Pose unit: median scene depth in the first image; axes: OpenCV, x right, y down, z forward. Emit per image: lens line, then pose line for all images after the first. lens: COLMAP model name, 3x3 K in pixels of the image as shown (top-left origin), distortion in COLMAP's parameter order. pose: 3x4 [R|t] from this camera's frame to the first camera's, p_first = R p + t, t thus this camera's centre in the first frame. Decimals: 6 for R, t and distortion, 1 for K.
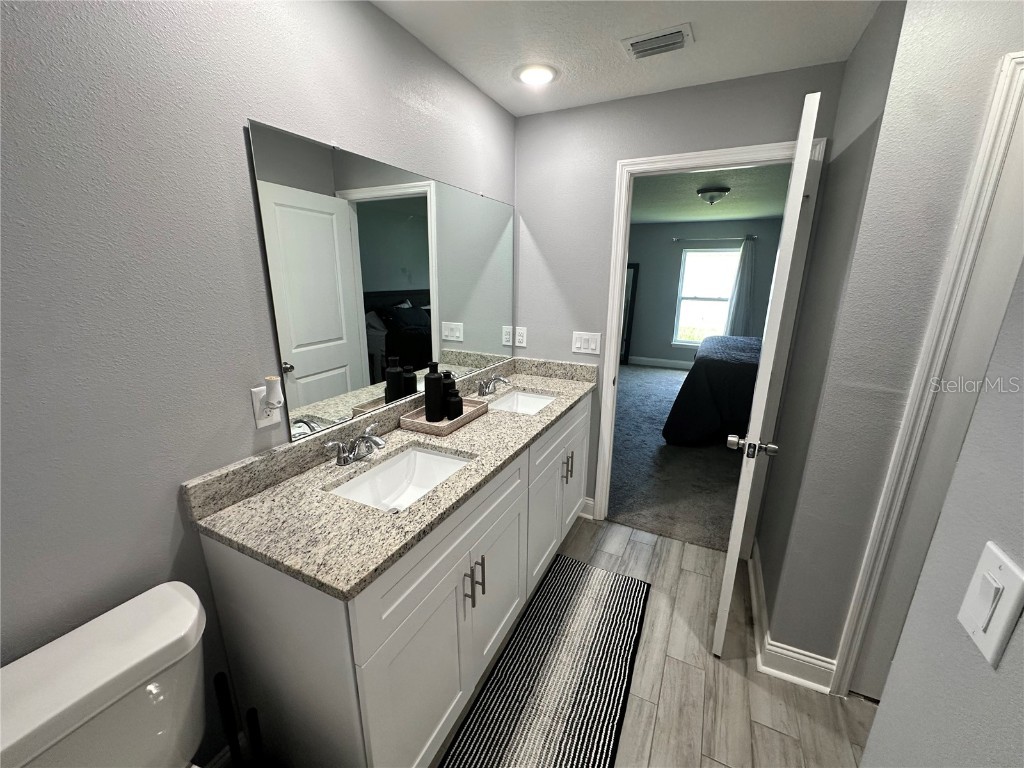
lens RADIAL K [[408.7, 0, 510.7], [0, 408.7, 389.2], [0, 0, 1]] dist [-0.009430, 0.002456]
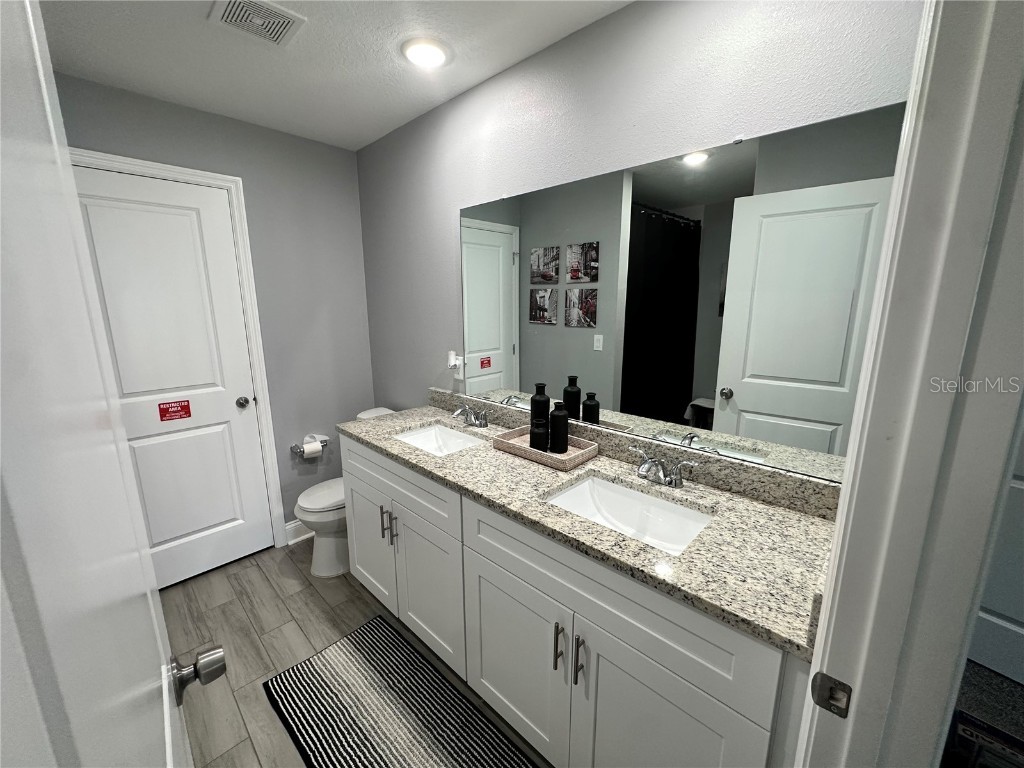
lens RADIAL K [[408.7, 0, 511.8], [0, 408.7, 378.1], [0, 0, 1]] dist [-0.009430, 0.002456]
pose [[-0.287934, 0.176893, -0.941171, 0.722658], [-0.256610, 0.932600, 0.253787, -0.304949], [0.922630, 0.314588, -0.223134, 1.148607]]
